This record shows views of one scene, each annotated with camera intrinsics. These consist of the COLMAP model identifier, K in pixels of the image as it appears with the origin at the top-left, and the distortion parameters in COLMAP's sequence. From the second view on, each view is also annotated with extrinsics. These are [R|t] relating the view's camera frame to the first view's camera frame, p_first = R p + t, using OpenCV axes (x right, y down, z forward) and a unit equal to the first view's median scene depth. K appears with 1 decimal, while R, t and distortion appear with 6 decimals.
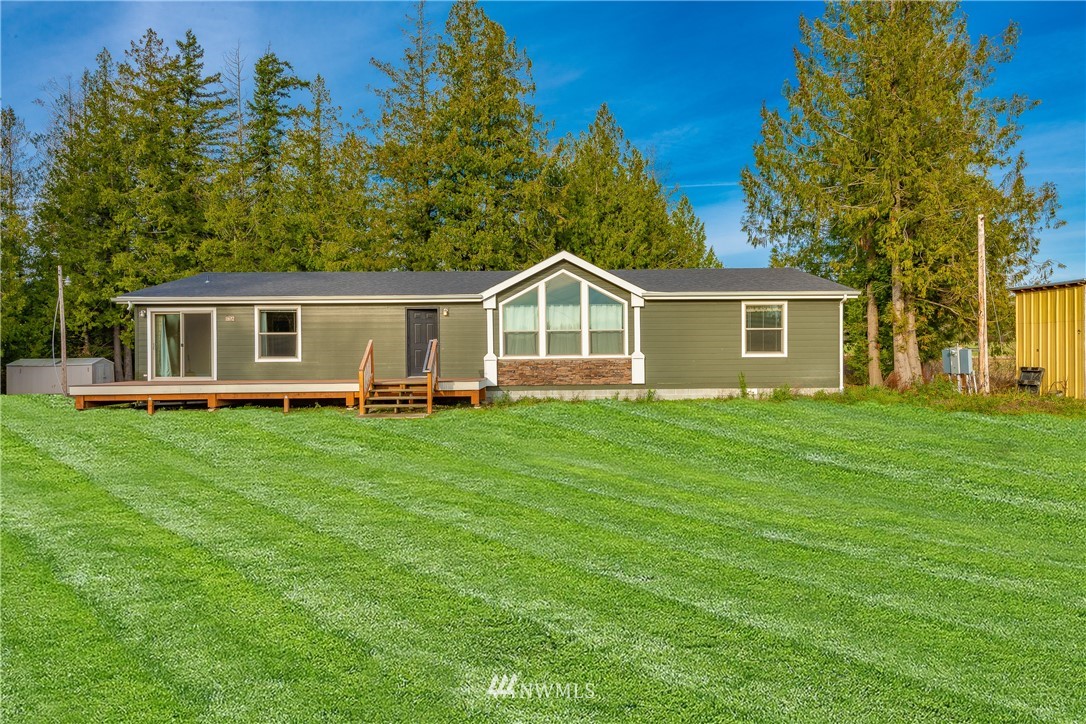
lens RADIAL K [[587.1, 0, 544.1], [0, 587.1, 362.2], [0, 0, 1]] dist [0.017014, -0.003747]
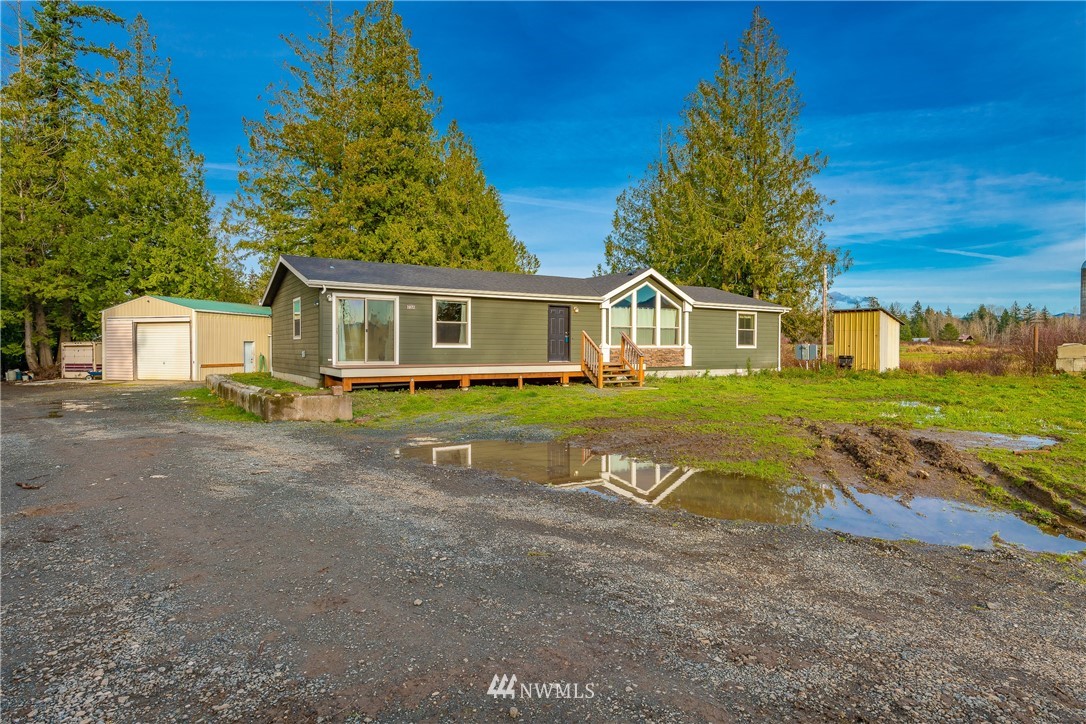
lens RADIAL K [[587.1, 0, 533.7], [0, 587.1, 360.3], [0, 0, 1]] dist [0.017014, -0.003747]
pose [[0.863865, 0.000910, 0.503723, -0.875742], [-0.006491, 0.999935, 0.009326, 0.011981], [-0.503682, -0.011326, 0.863815, -0.040388]]
